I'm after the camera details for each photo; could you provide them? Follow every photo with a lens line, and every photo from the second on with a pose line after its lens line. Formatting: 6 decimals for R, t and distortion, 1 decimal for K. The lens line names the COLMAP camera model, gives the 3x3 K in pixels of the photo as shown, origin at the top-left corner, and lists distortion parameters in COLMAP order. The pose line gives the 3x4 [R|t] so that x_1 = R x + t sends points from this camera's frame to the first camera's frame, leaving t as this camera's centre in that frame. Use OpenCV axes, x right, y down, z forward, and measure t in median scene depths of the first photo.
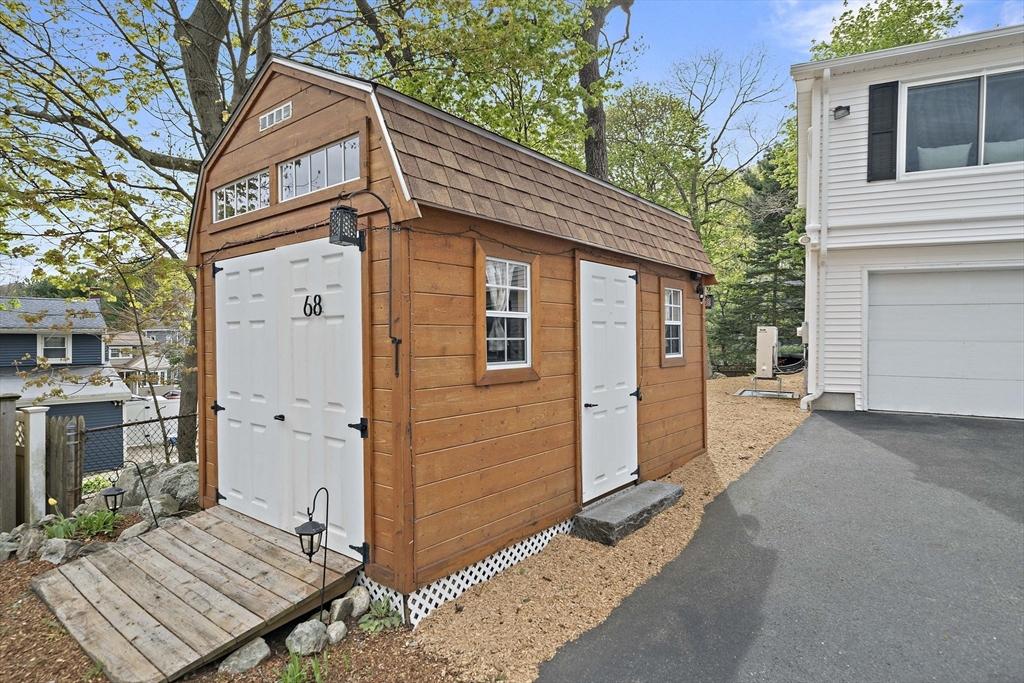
lens RADIAL K [[556.6, 0, 512.0], [0, 556.6, 341.5], [0, 0, 1]] dist [-0.000113, -0.000075]
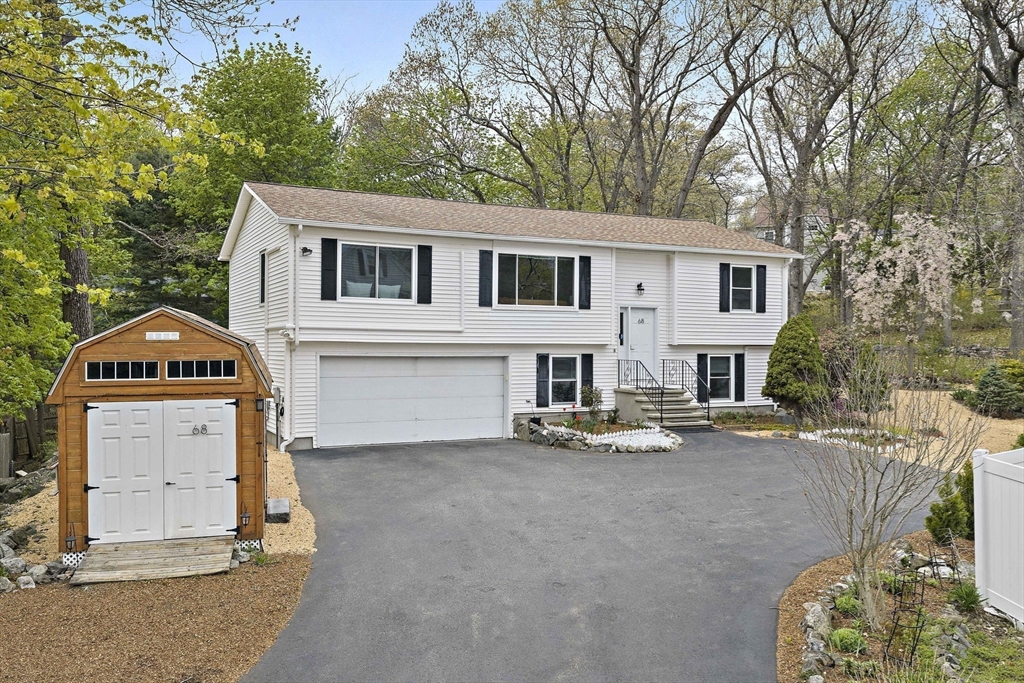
lens RADIAL K [[872.7, 0, 512.0], [0, 872.7, 341.5], [0, 0, 1]] dist [0.000452, 0.000102]
pose [[0.588972, -0.005317, 0.808136, -1.047607], [0.007483, 0.999971, 0.001125, -0.176418], [-0.808119, 0.005384, 0.588995, -0.887602]]
